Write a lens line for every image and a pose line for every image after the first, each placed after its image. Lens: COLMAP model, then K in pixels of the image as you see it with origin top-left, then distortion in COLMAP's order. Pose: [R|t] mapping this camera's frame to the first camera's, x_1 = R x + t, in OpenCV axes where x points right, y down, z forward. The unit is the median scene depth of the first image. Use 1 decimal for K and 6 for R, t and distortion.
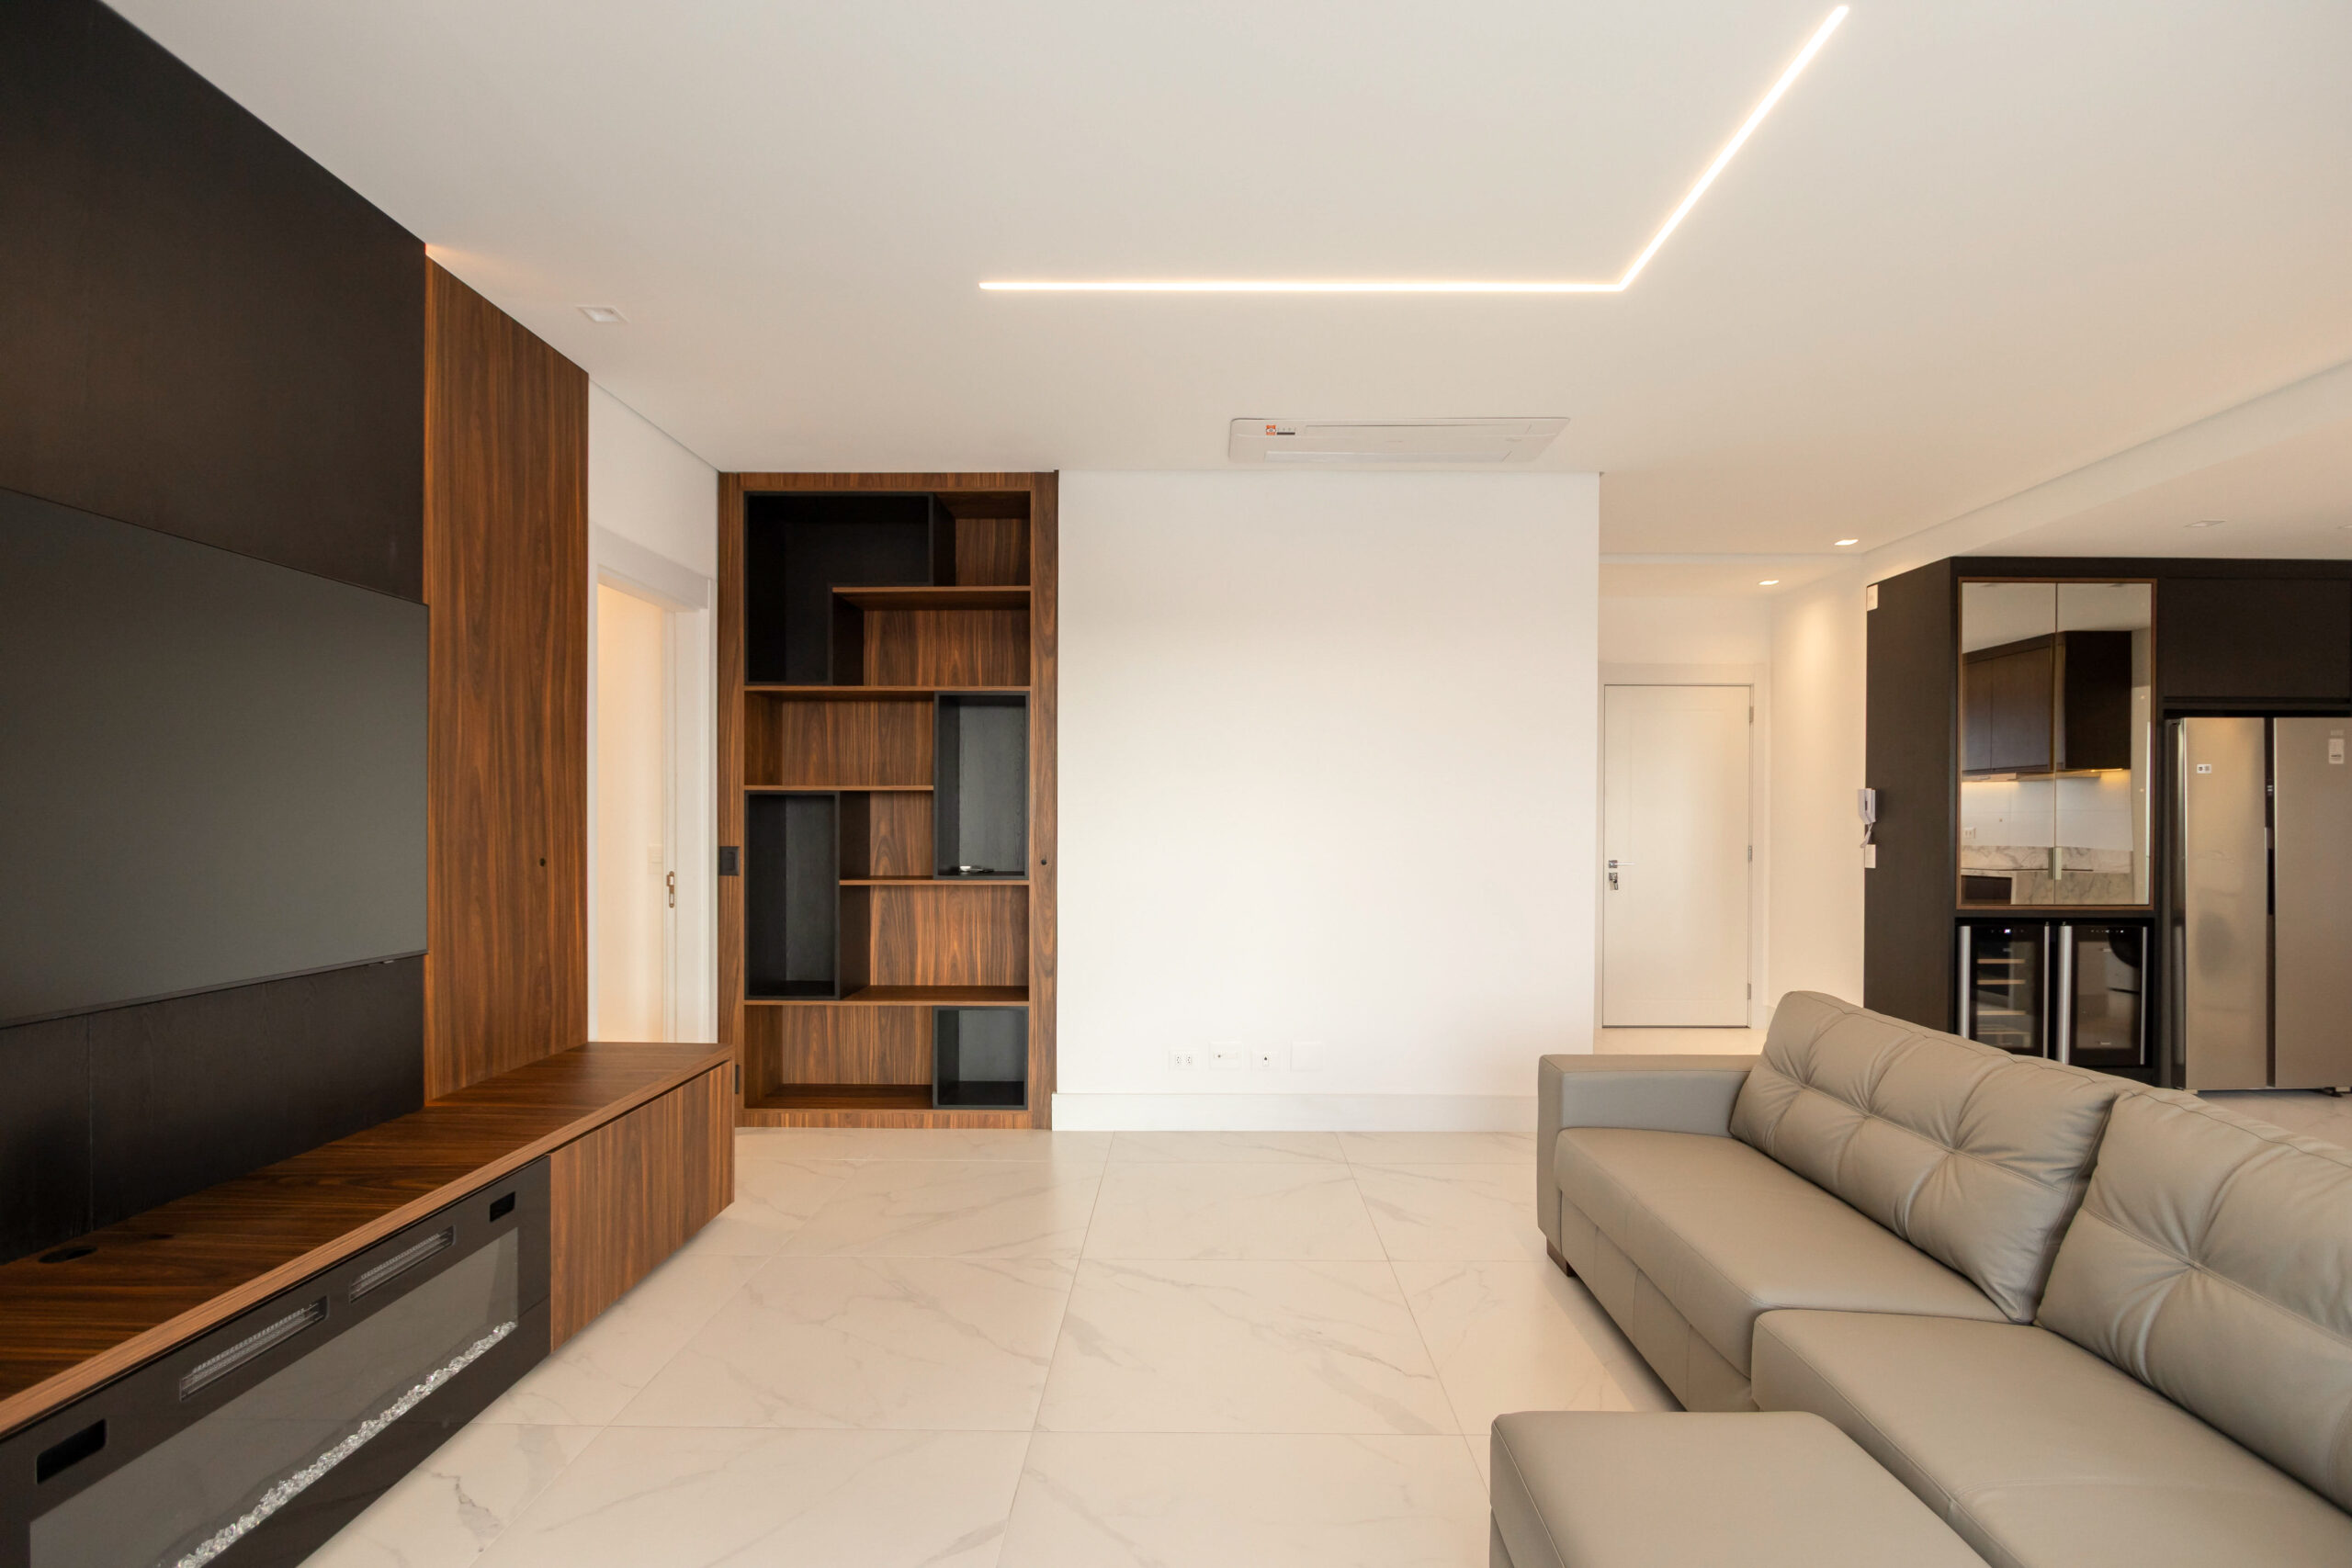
lens RADIAL K [[1100.5, 0, 1196.8], [0, 1100.5, 824.1], [0, 0, 1]] dist [-0.014791, 0.000829]
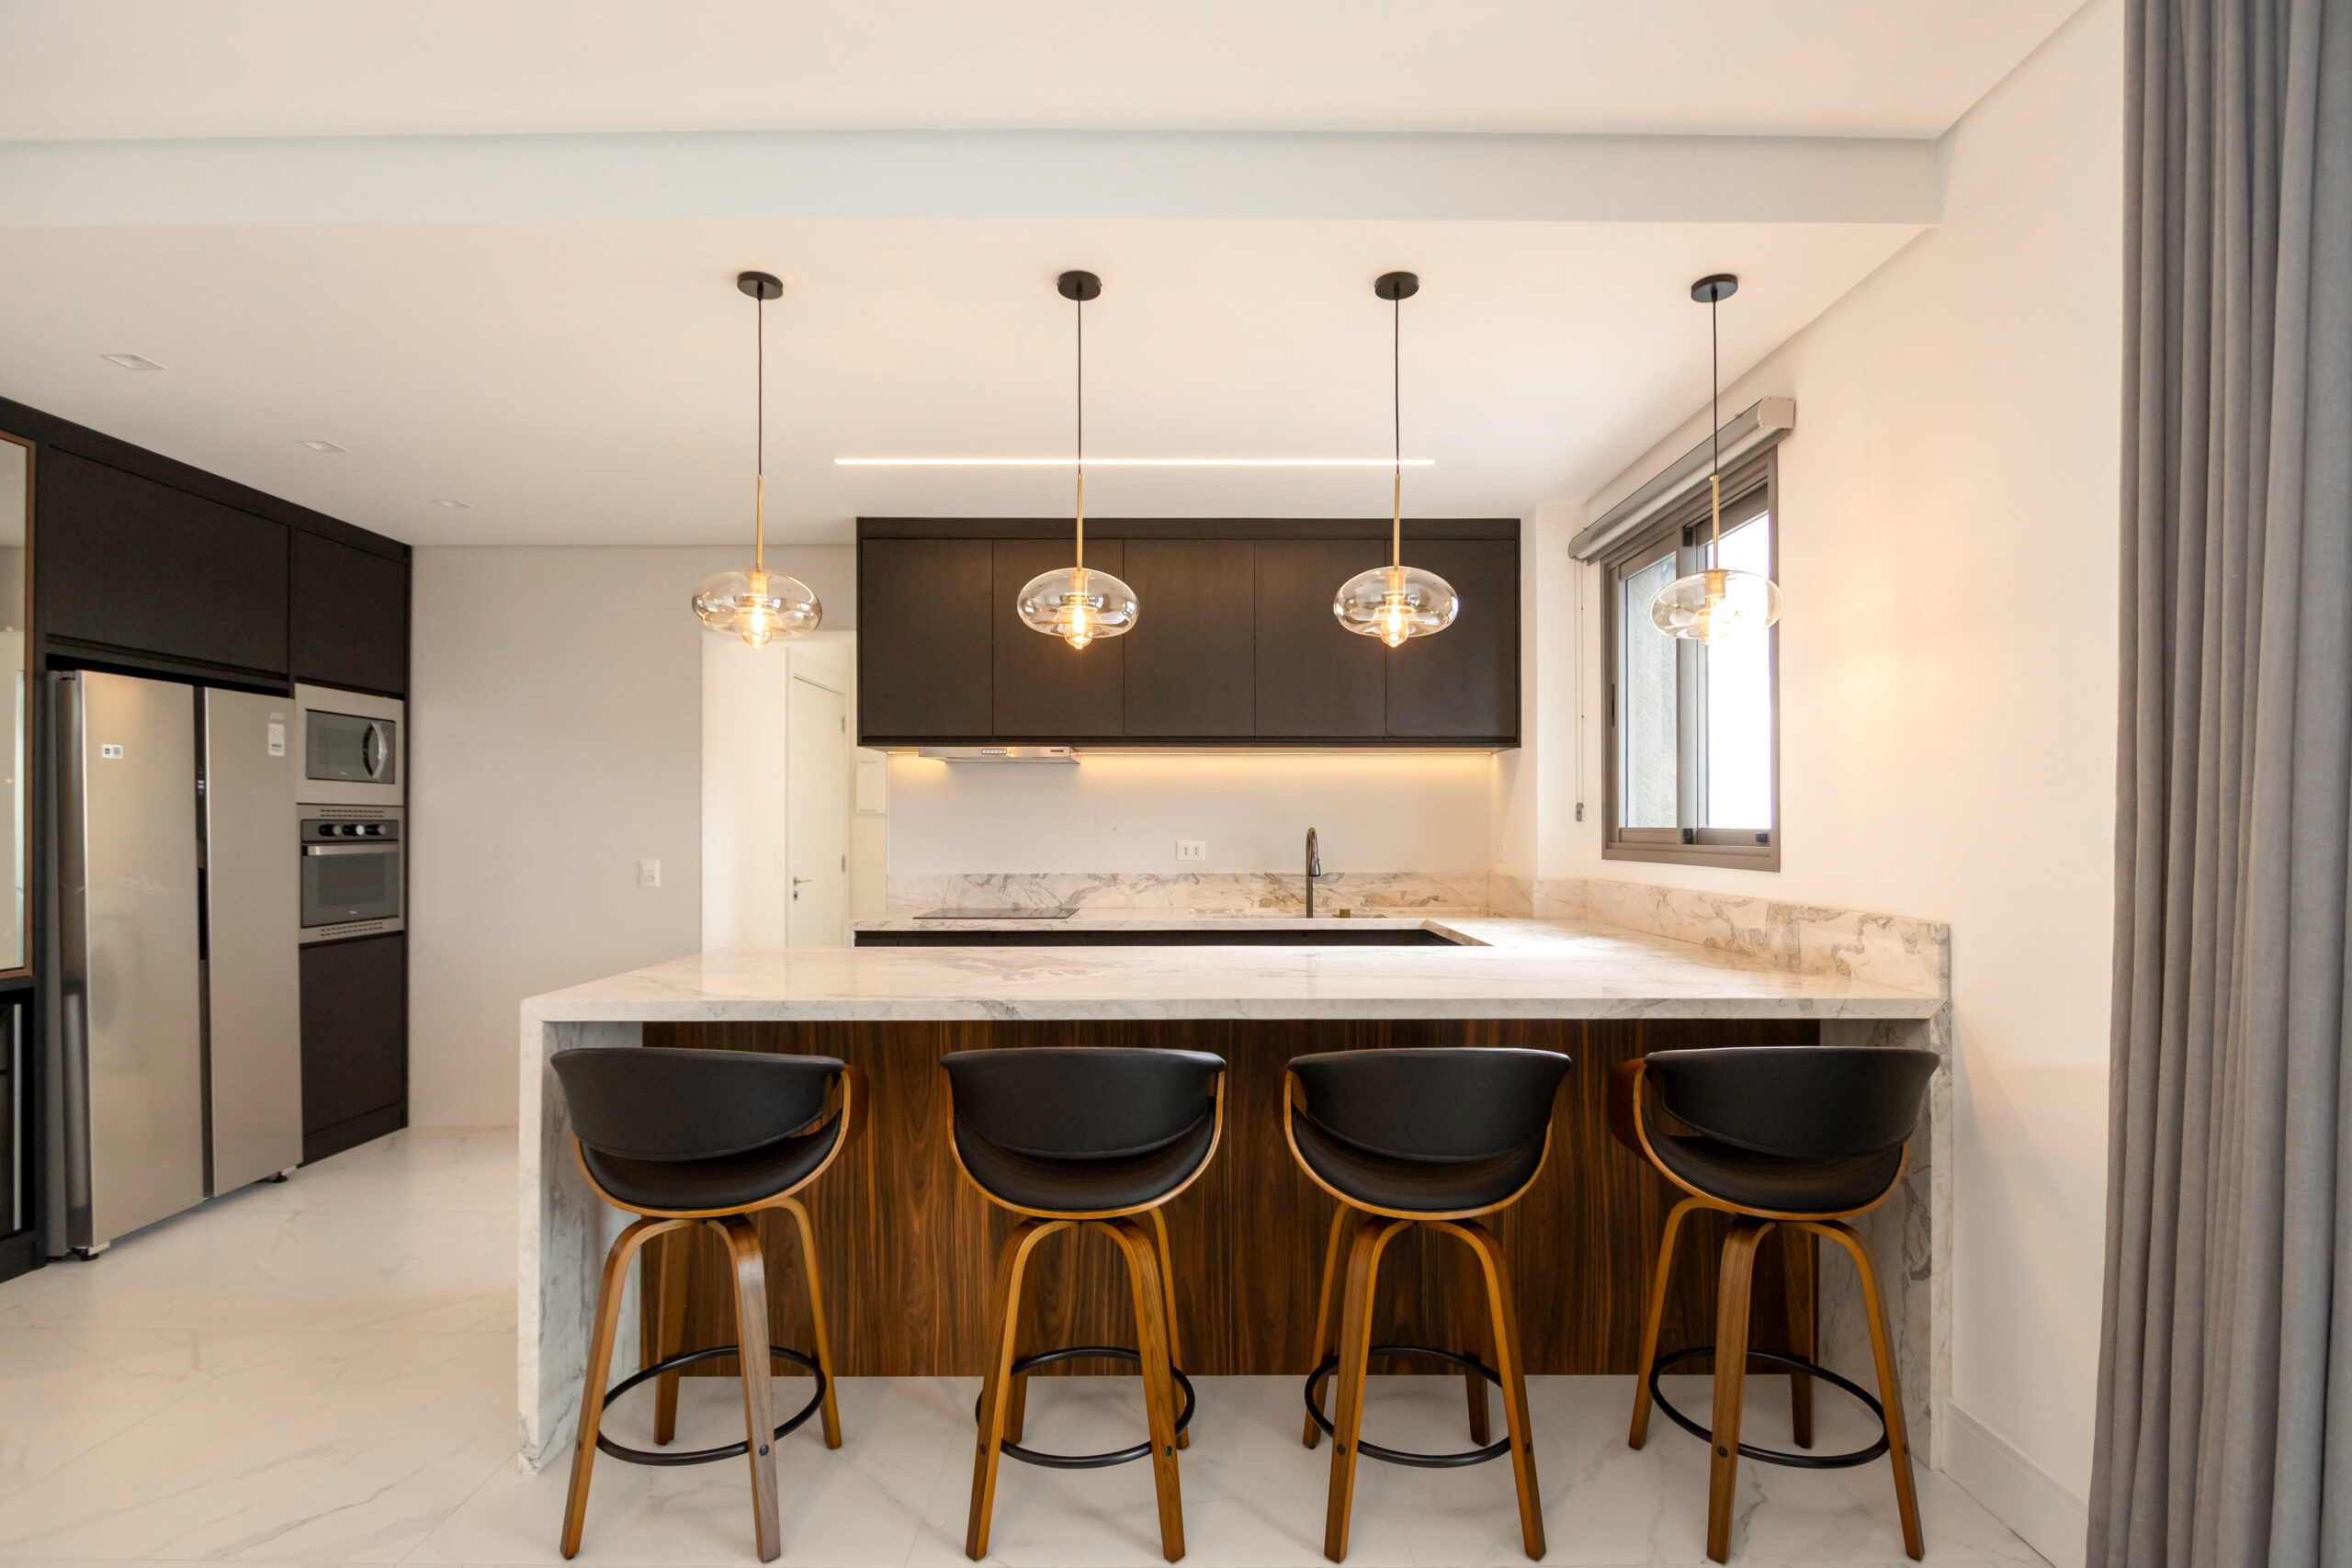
lens RADIAL K [[1105.9, 0, 1193.9], [0, 1105.9, 798.5], [0, 0, 1]] dist [-0.011979, 0.000169]
pose [[-0.012301, 0.020118, 0.999722, 0.377930], [0.007222, 0.999773, -0.020030, -0.006485], [-0.999898, 0.006973, -0.012444, 0.517200]]
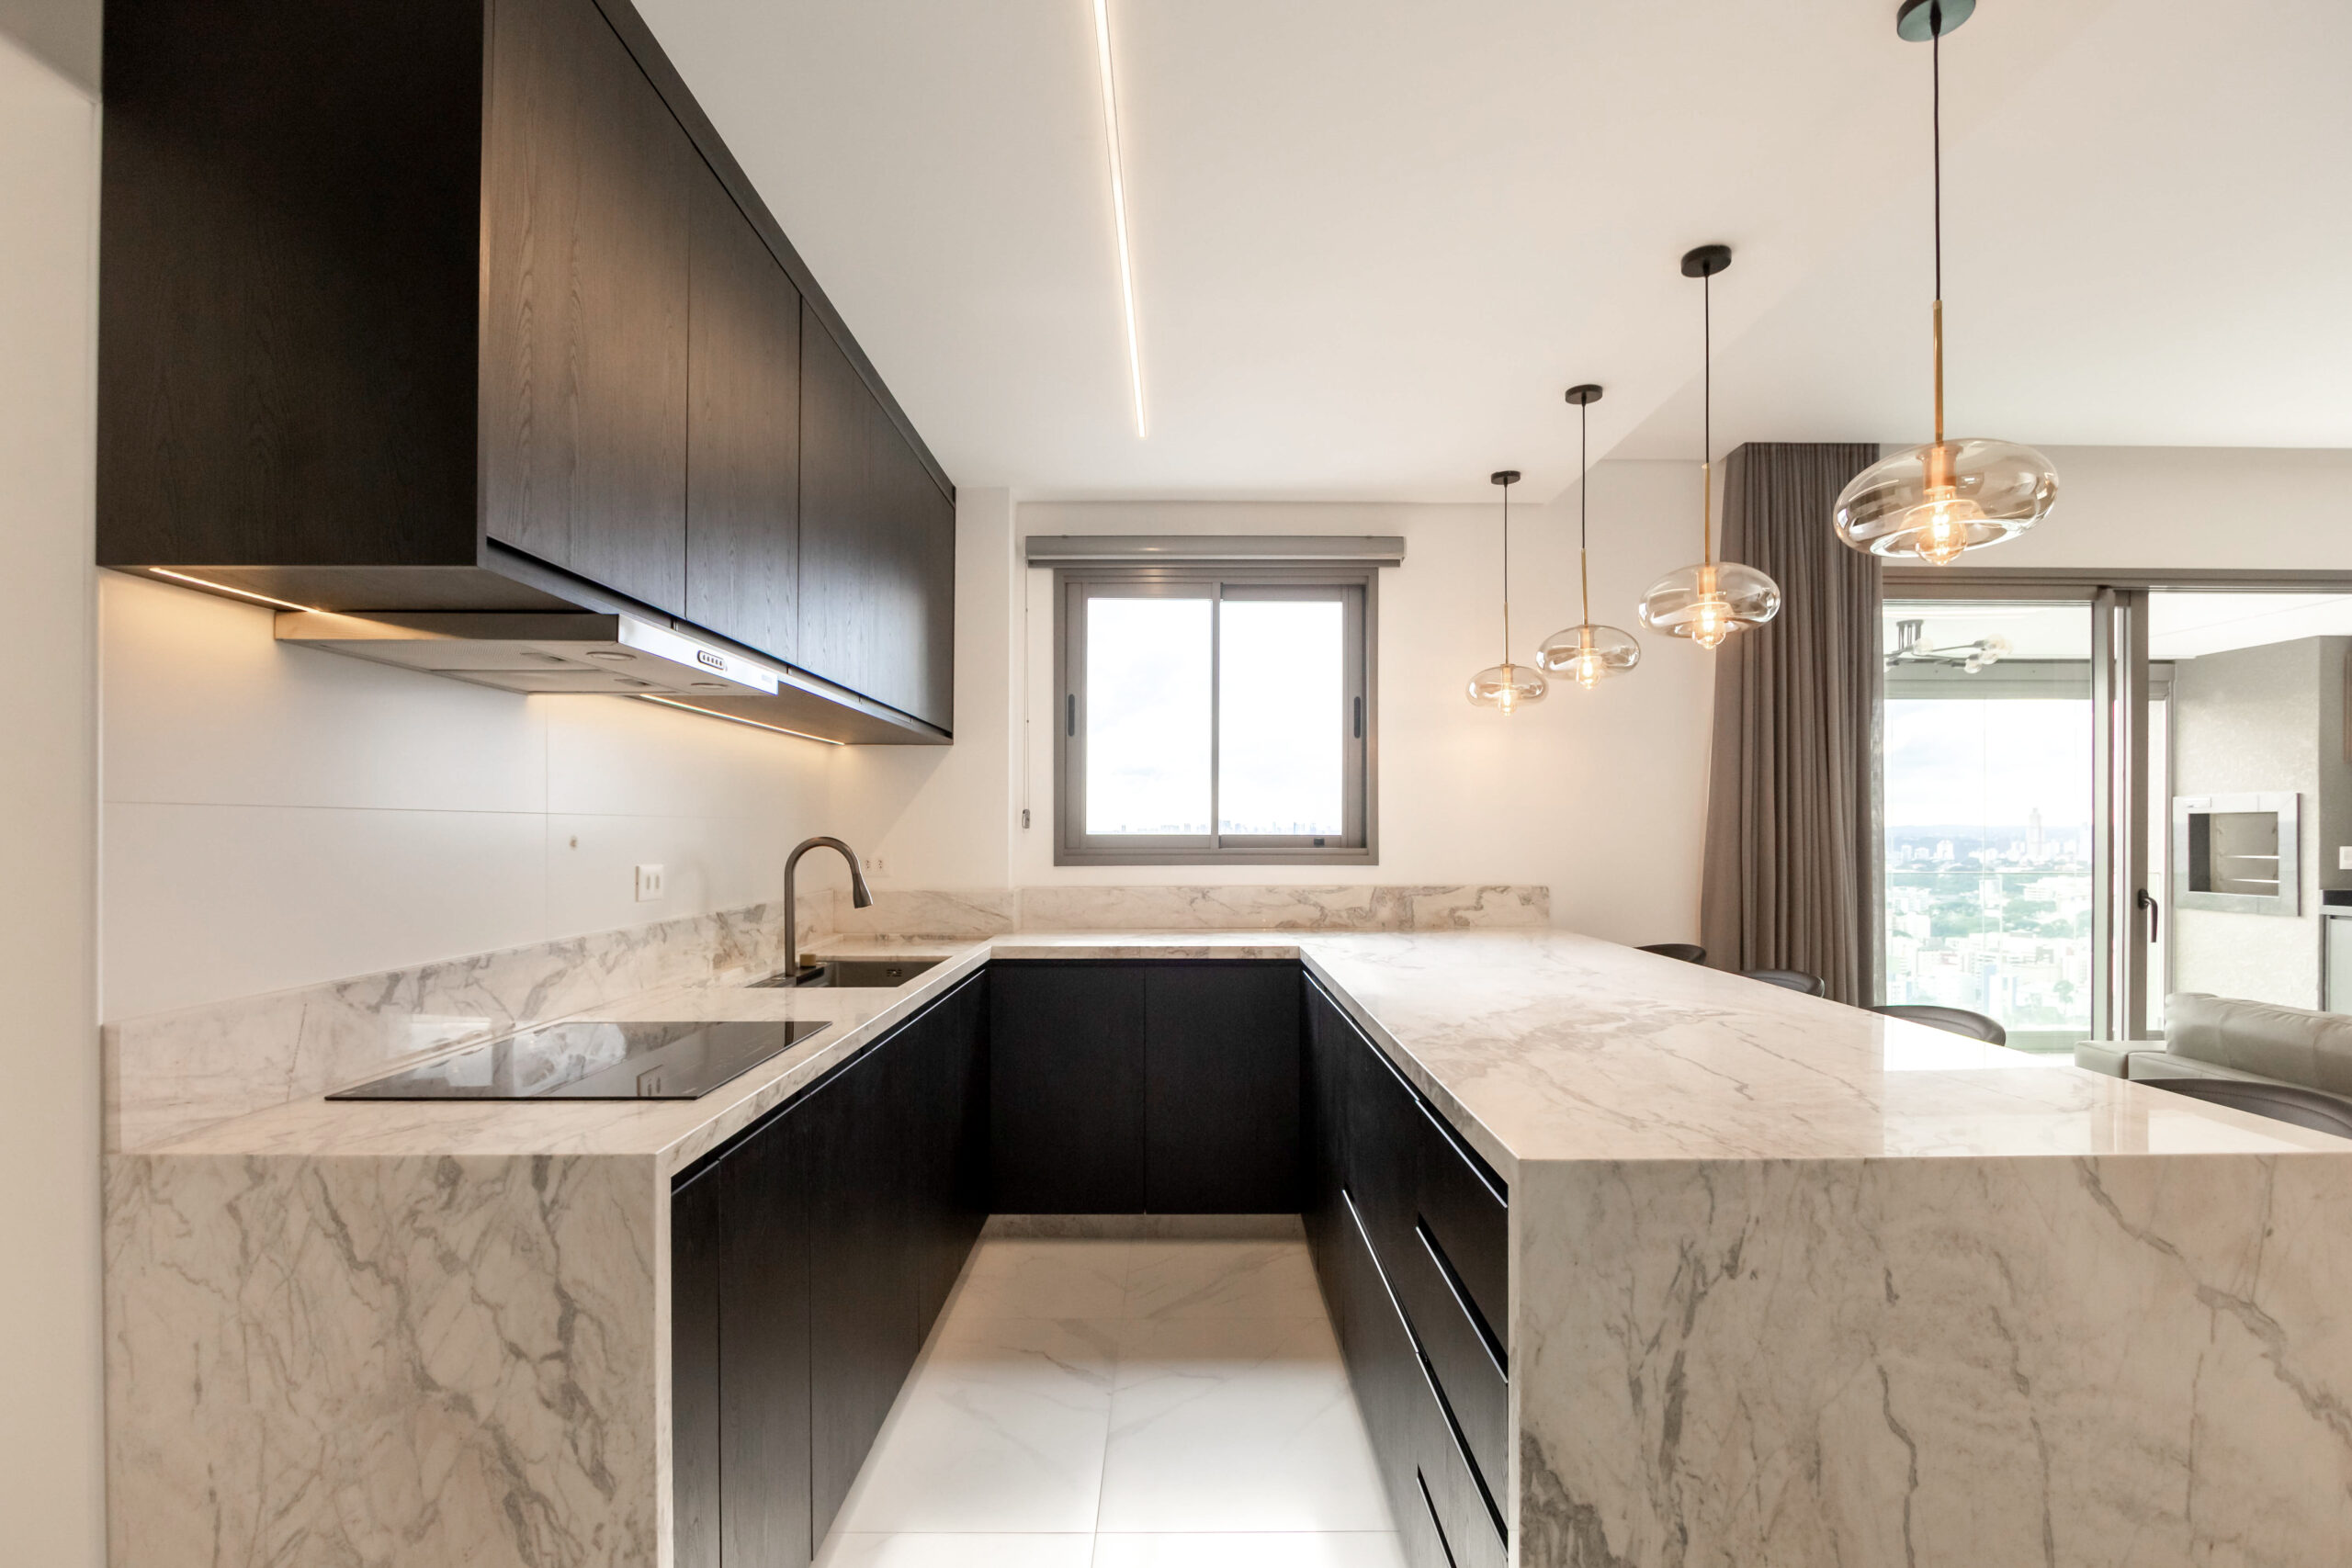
lens RADIAL K [[1100.5, 0, 1196.8], [0, 1100.5, 824.1], [0, 0, 1]] dist [-0.014791, 0.000829]
pose [[-0.999896, -0.005147, -0.013491, 1.417710], [-0.005200, 0.999979, 0.003847, -0.012249], [0.013471, 0.003917, -0.999902, 1.250448]]
